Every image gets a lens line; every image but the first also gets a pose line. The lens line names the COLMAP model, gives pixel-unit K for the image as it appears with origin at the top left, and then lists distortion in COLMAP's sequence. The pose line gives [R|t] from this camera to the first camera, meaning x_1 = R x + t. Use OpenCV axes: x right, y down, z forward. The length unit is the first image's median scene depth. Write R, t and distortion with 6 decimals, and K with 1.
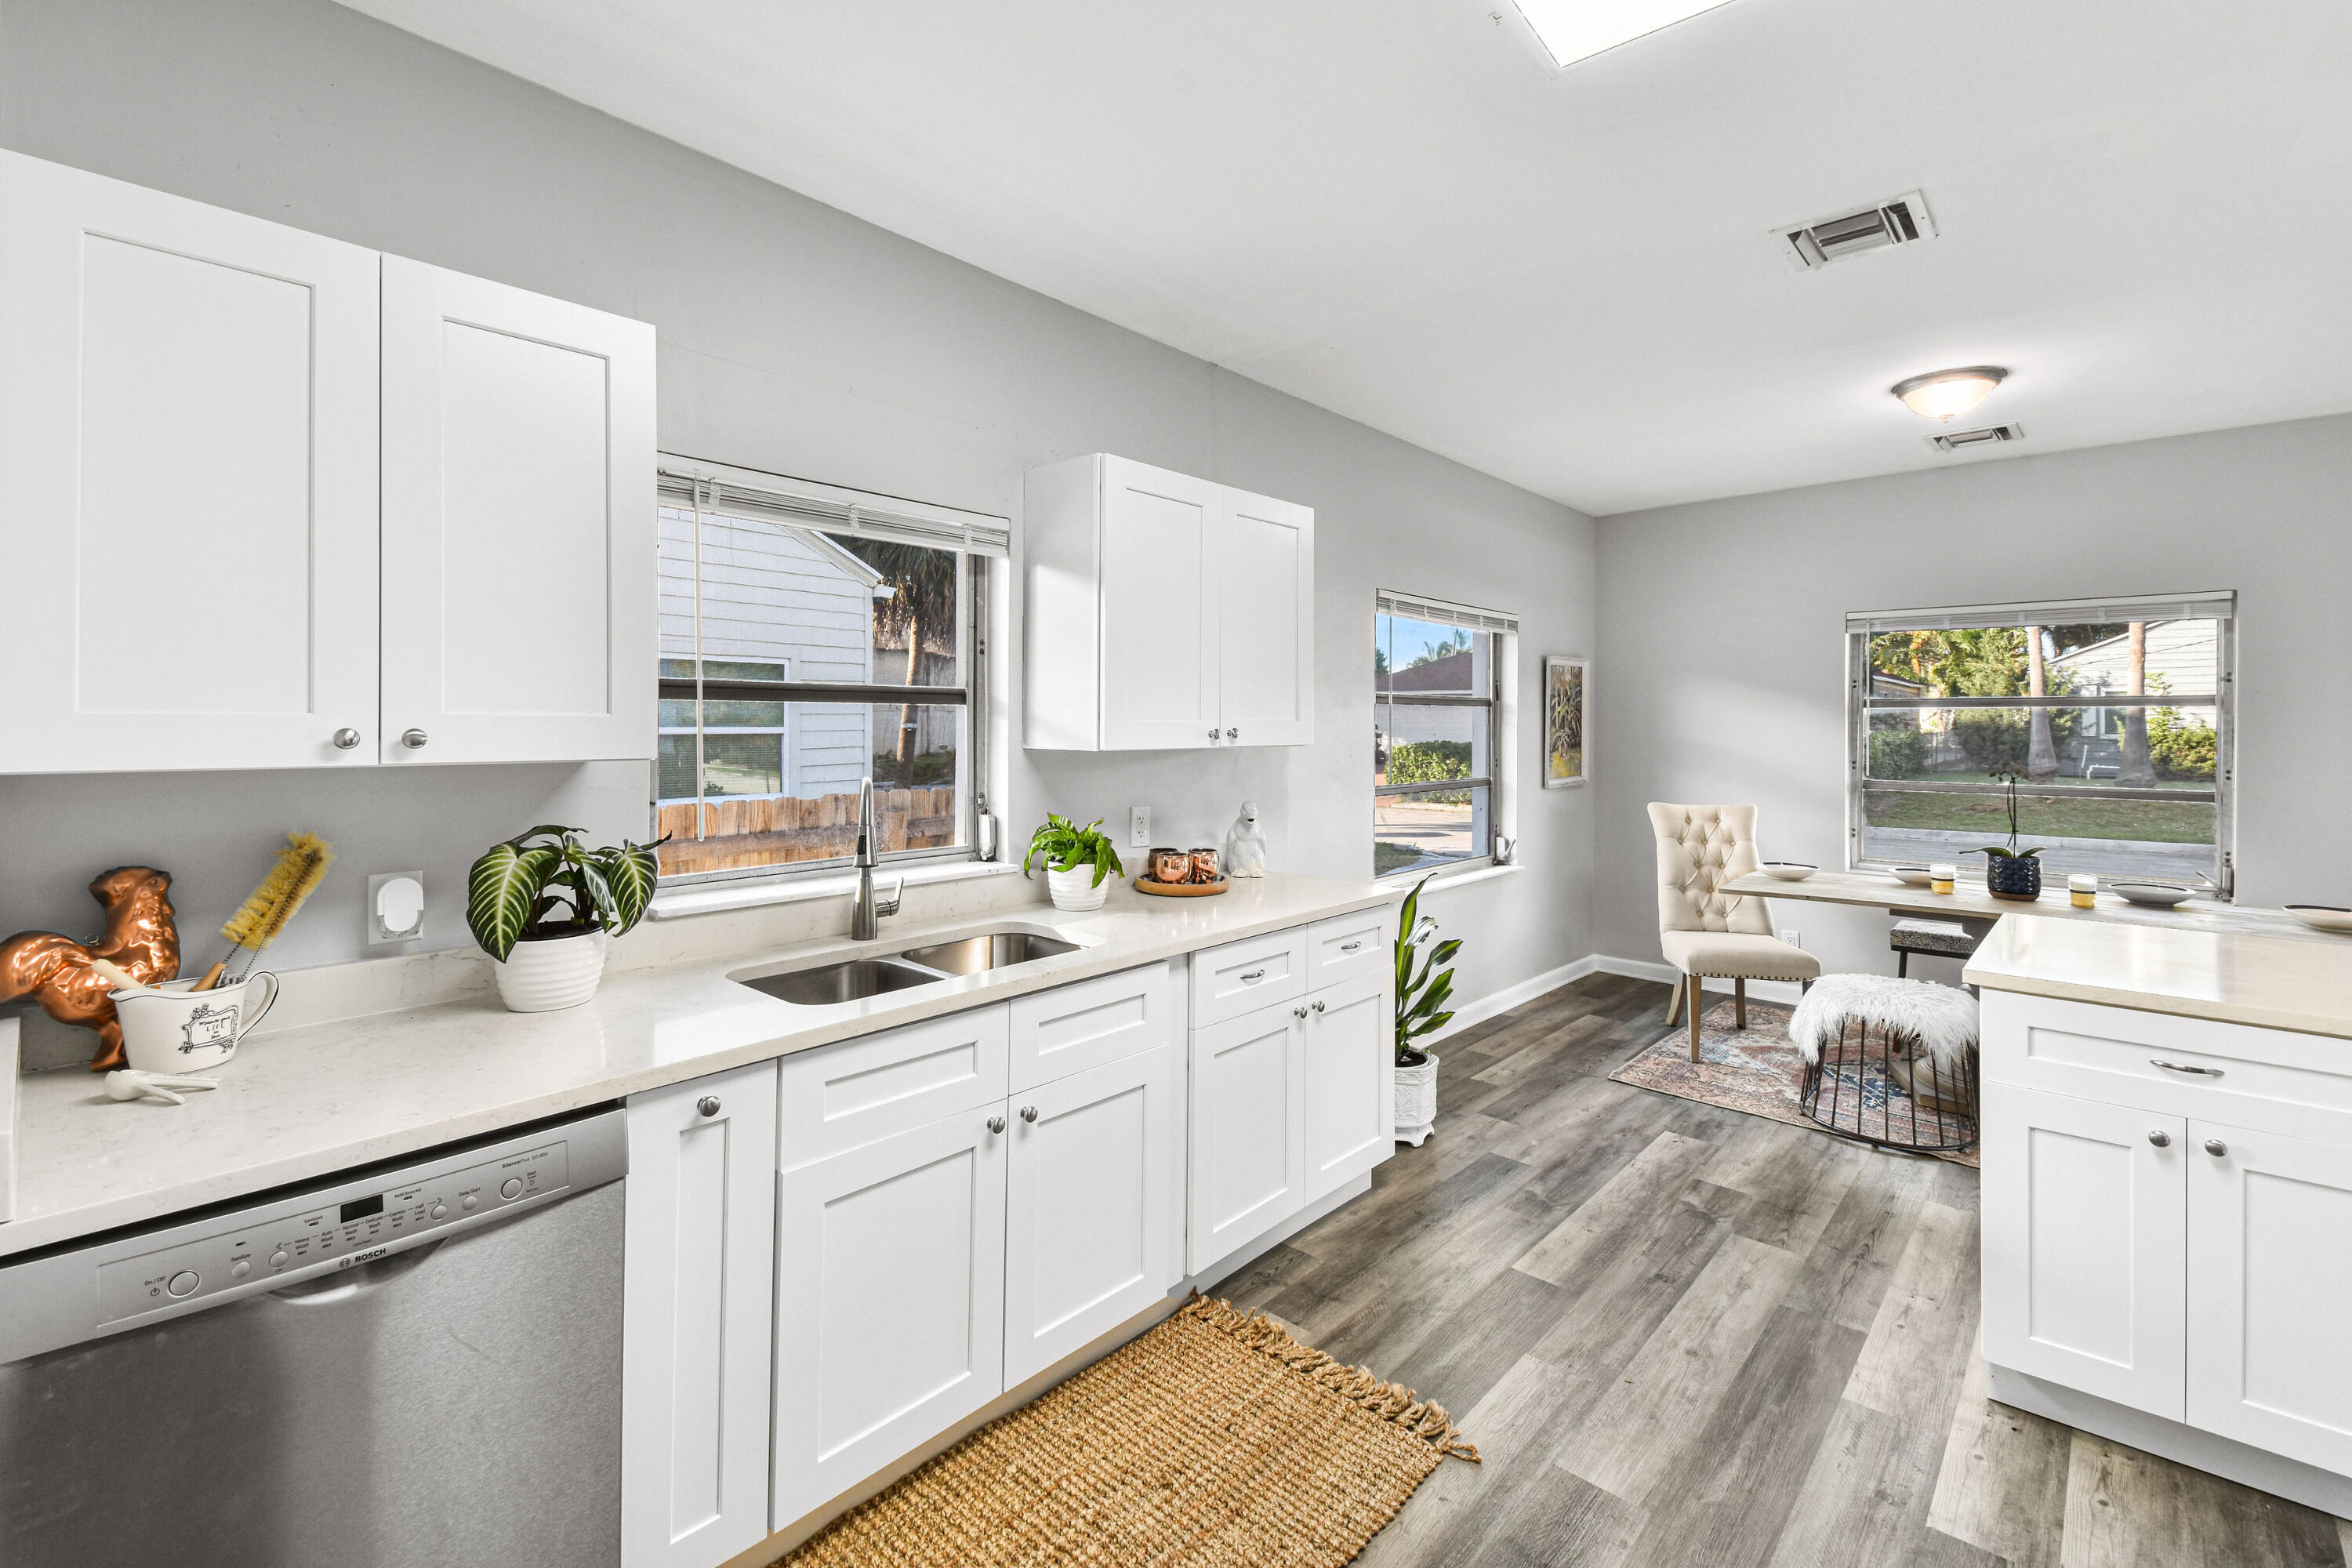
lens RADIAL K [[1017.3, 0, 1185.7], [0, 1017.3, 717.2], [0, 0, 1]] dist [-0.000757, -0.000205]
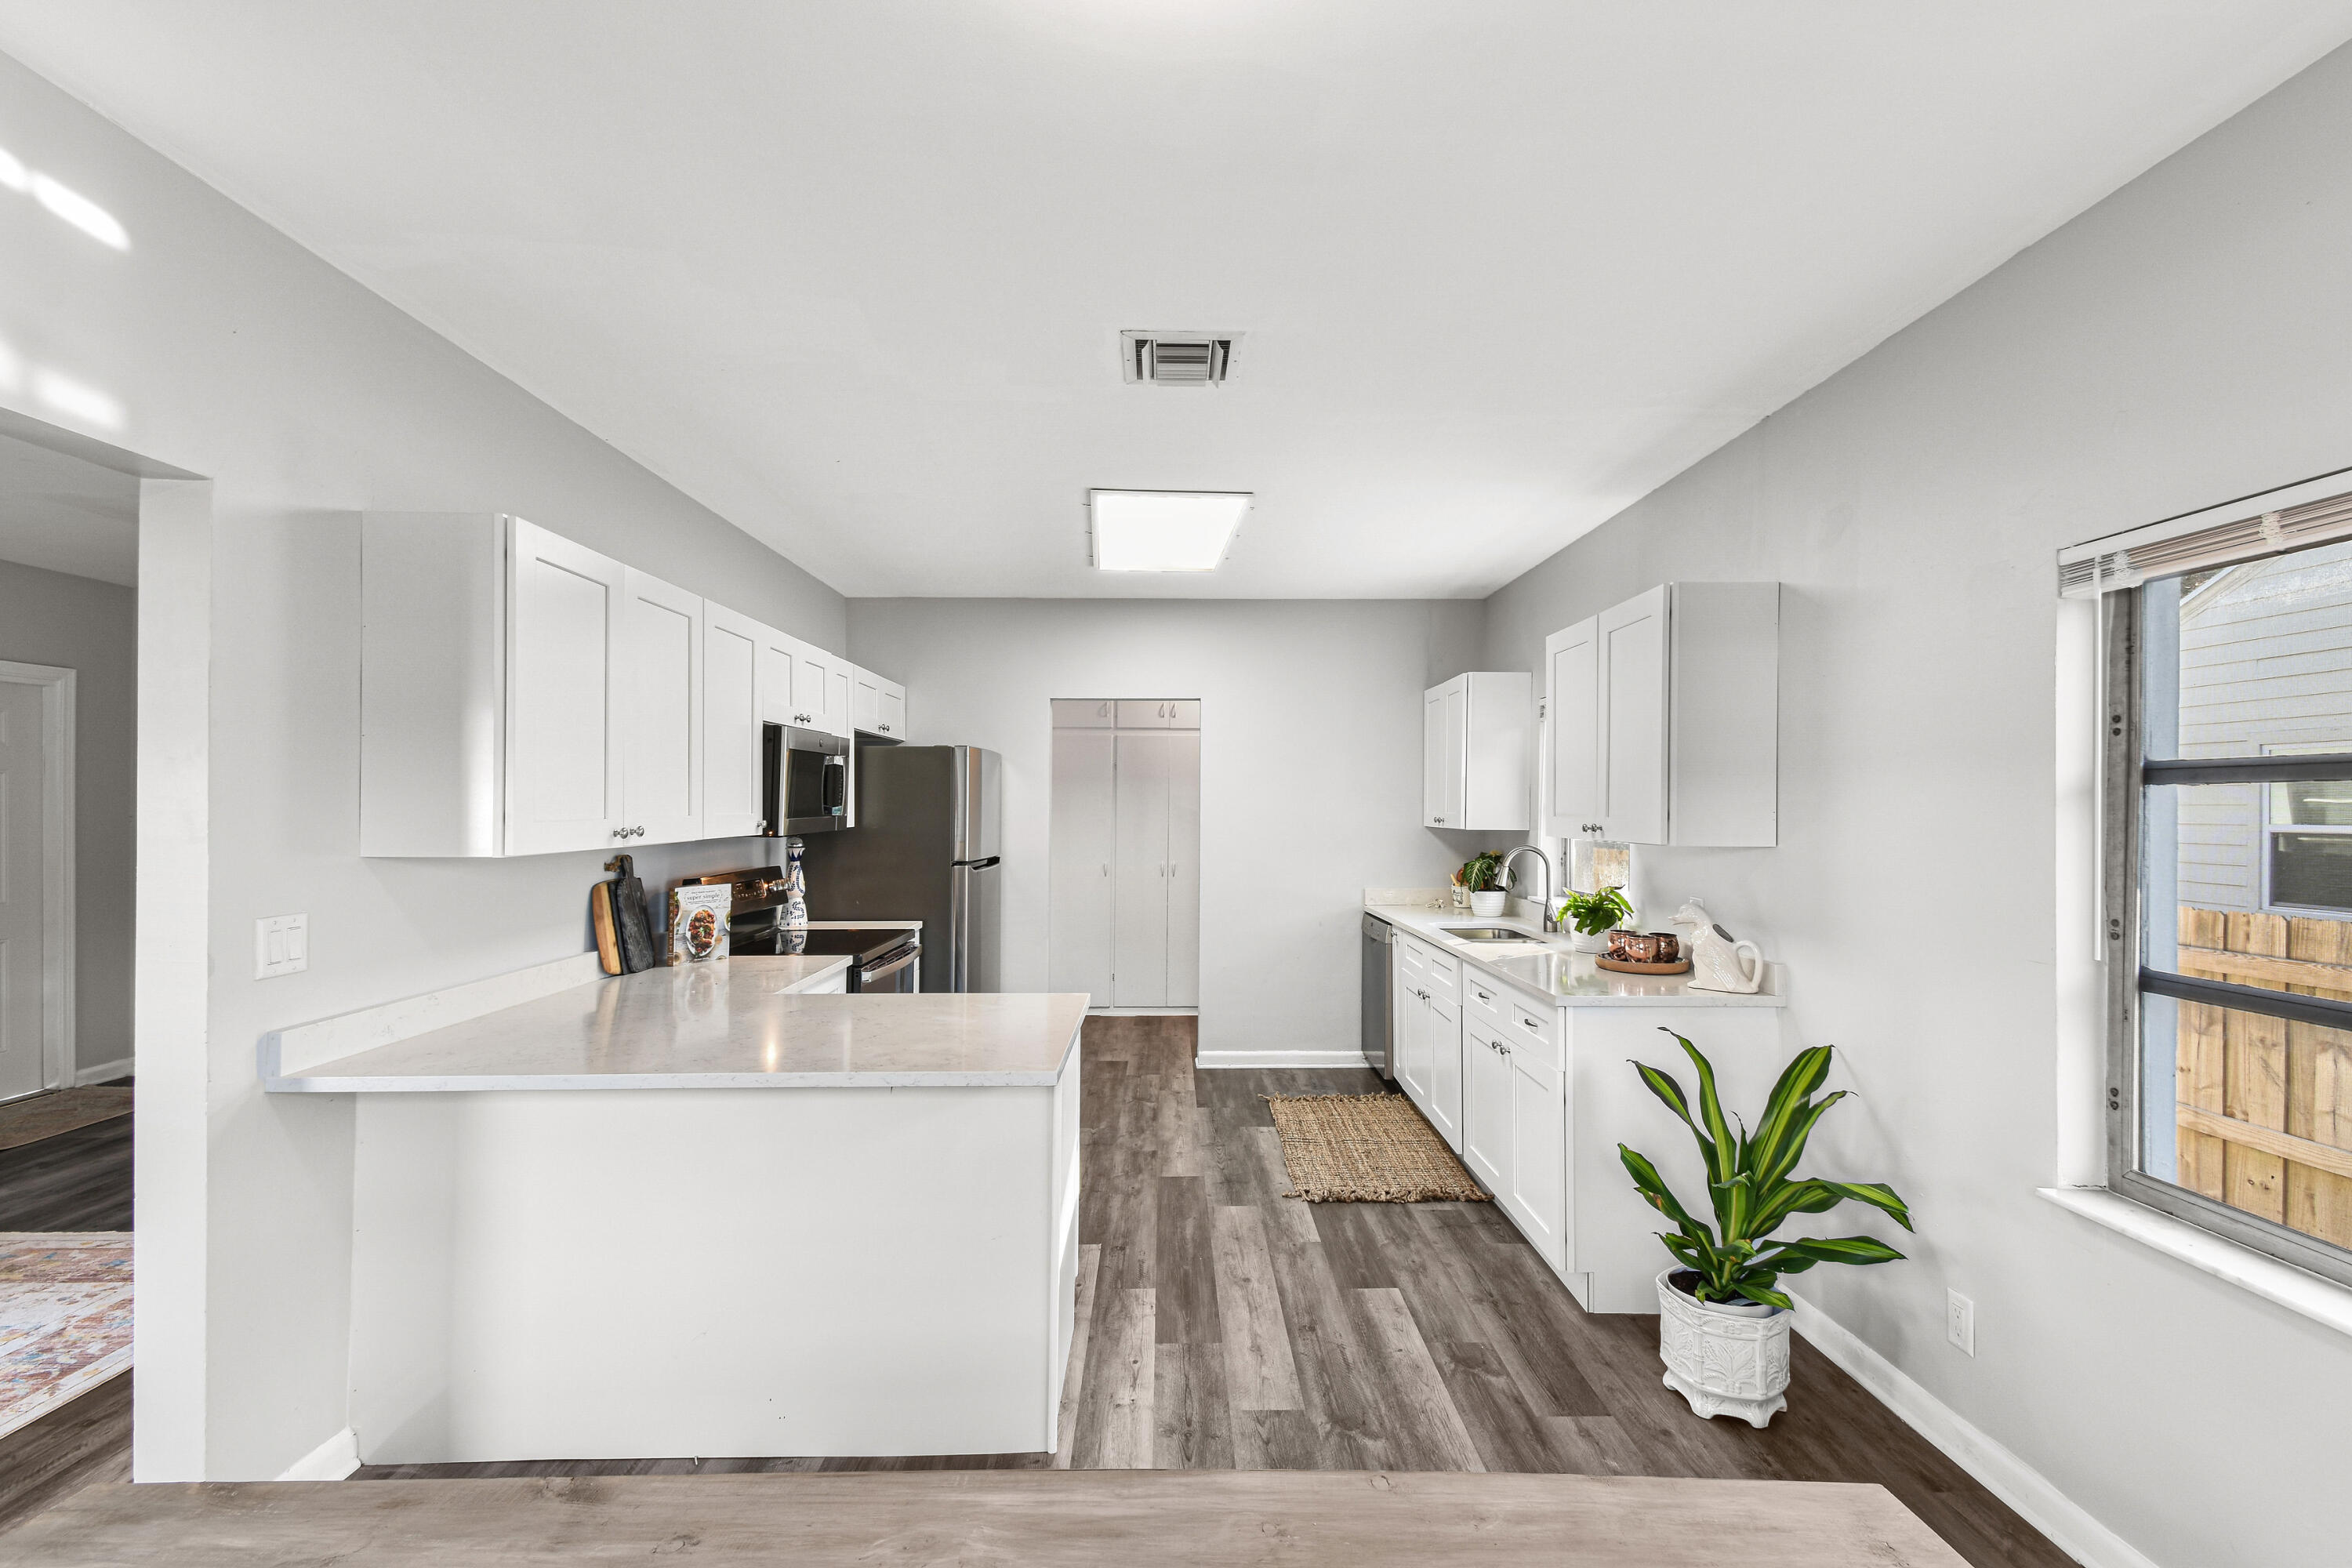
lens RADIAL K [[1017.3, 0, 1178.6], [0, 1017.3, 795.4], [0, 0, 1]] dist [-0.000757, -0.000205]
pose [[-0.723206, -0.012261, -0.690524, 1.360749], [-0.009606, 0.999924, -0.007694, -0.012555], [0.690566, 0.001069, -0.723269, 1.728841]]
